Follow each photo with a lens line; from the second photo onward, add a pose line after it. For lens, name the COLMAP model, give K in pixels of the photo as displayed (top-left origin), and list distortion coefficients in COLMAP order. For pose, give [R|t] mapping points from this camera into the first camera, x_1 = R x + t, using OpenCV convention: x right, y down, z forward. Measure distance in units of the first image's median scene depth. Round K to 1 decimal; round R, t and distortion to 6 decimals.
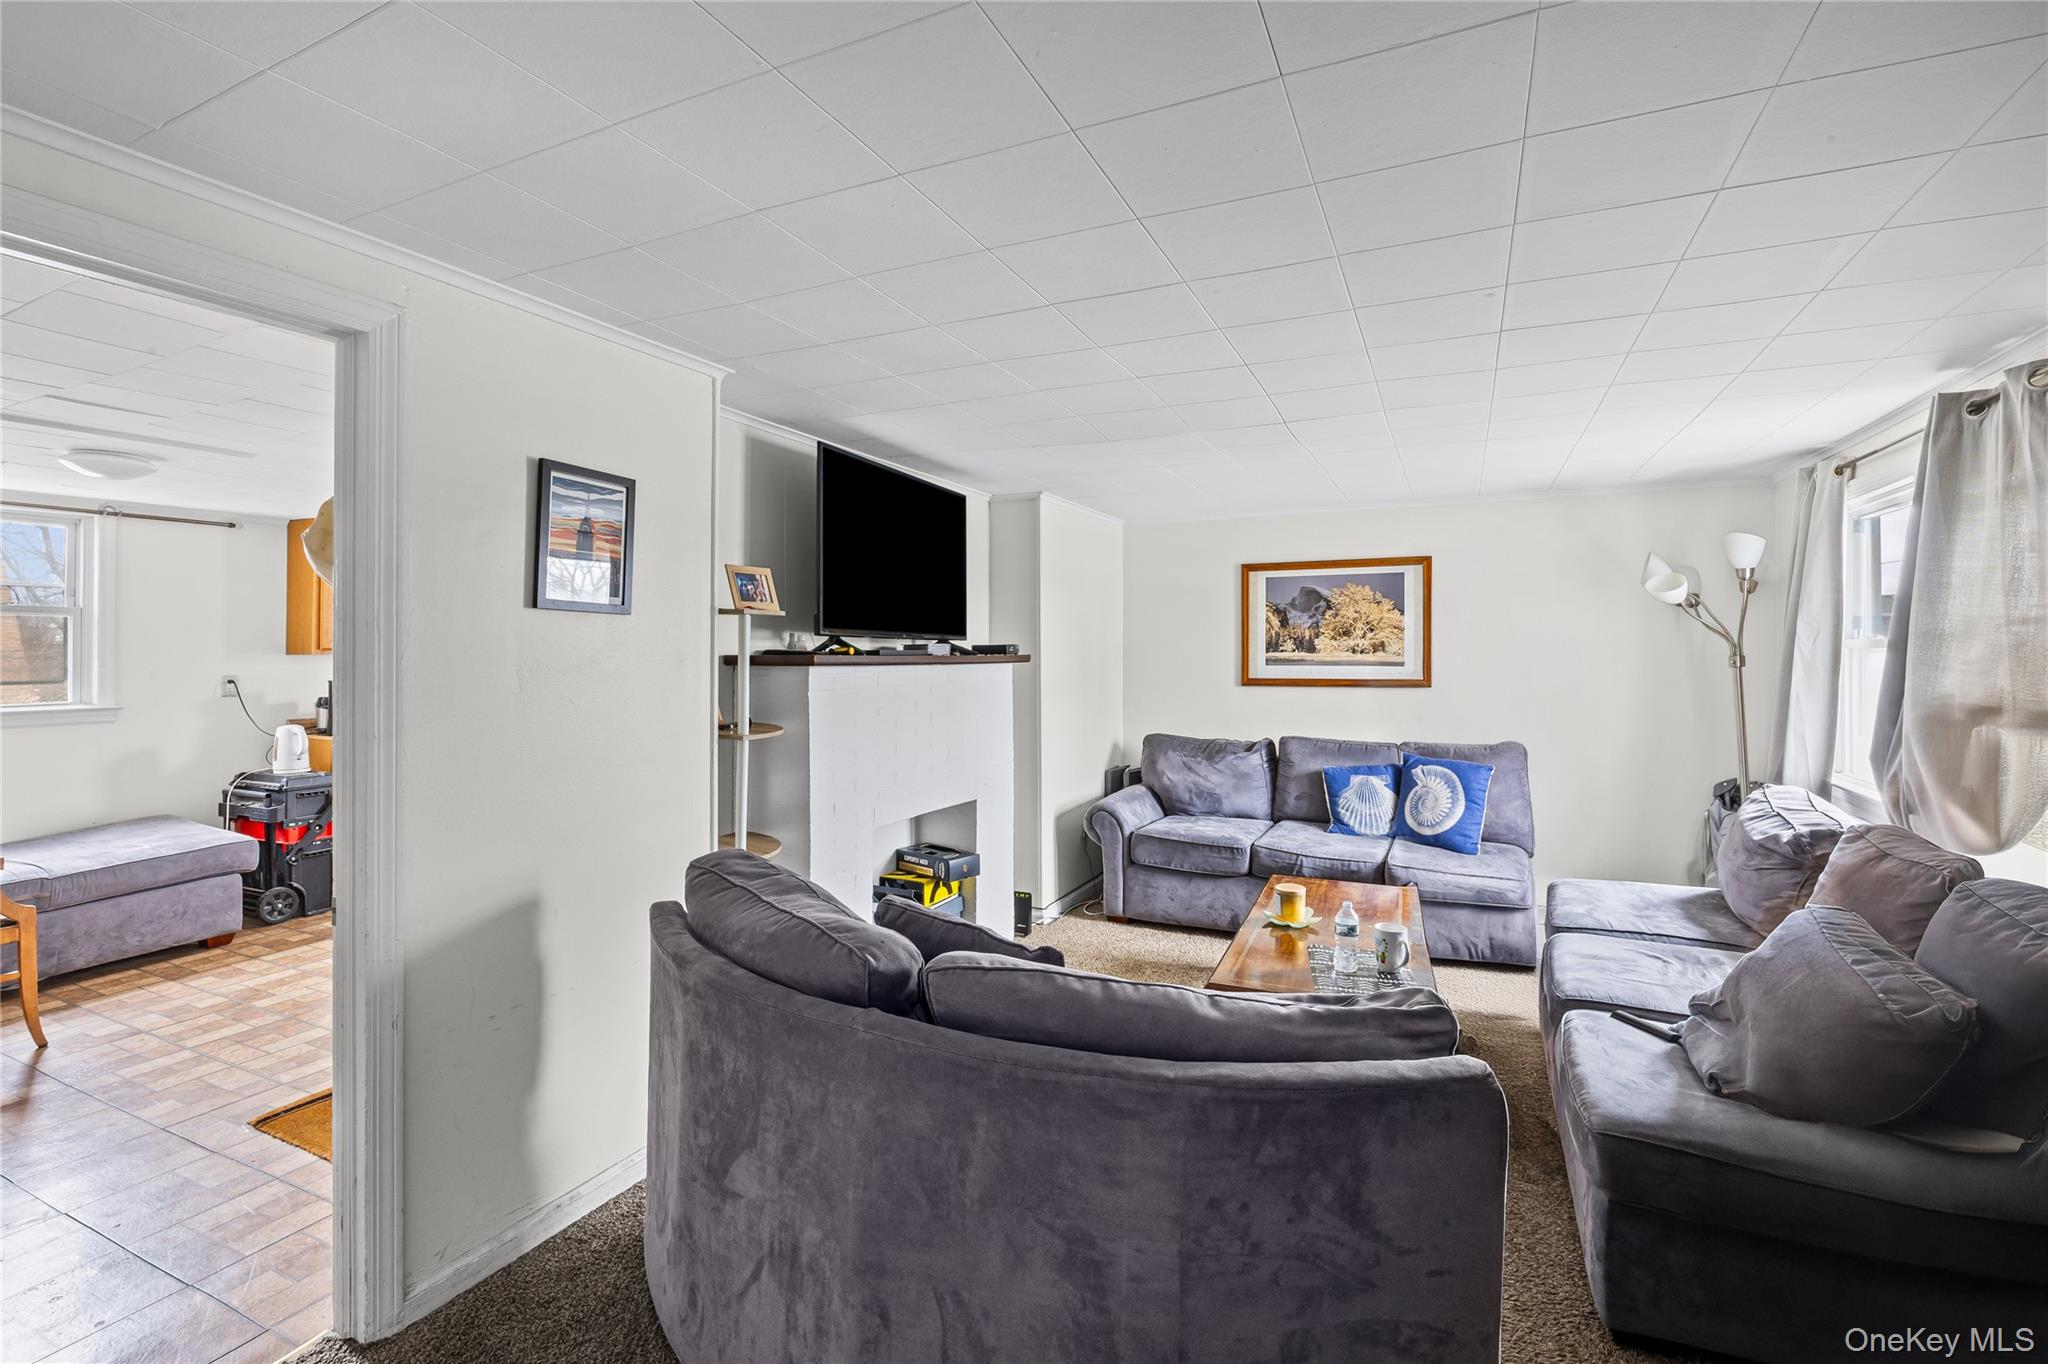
lens RADIAL K [[918.4, 0, 1029.0], [0, 918.4, 655.1], [0, 0, 1]] dist [-0.002200, -0.000777]
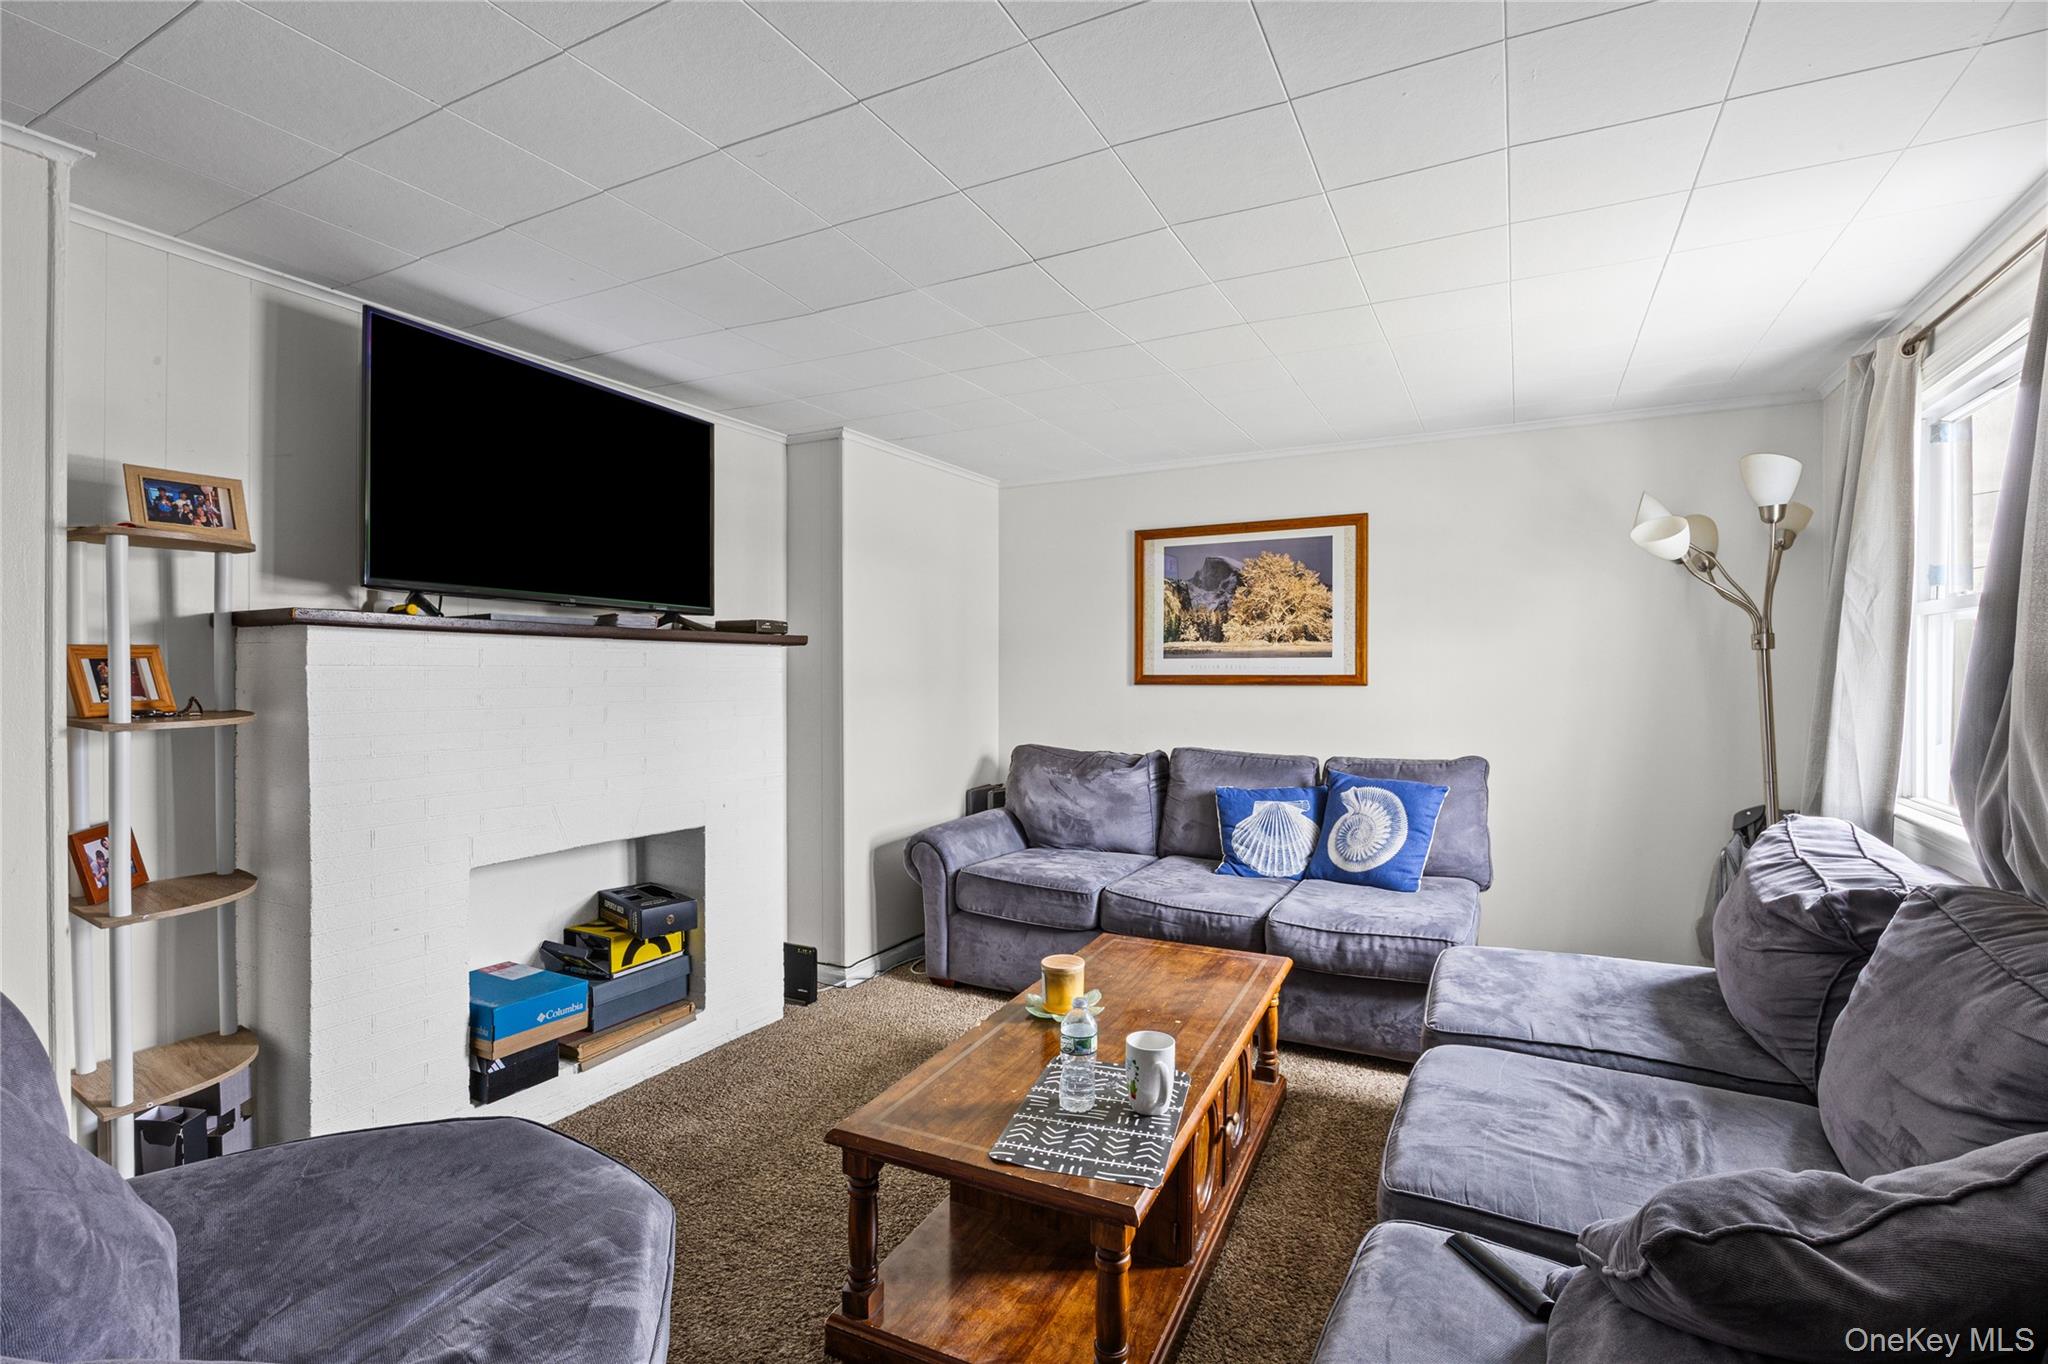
lens RADIAL K [[940.7, 0, 1024.0], [0, 940.7, 682.0], [0, 0, 1]] dist [-0.011438, 0.000563]
pose [[0.998990, 0.002296, -0.044876, 0.204991], [-0.001966, 0.999971, 0.007403, 0.030134], [0.044892, -0.007307, 0.998965, 0.220921]]
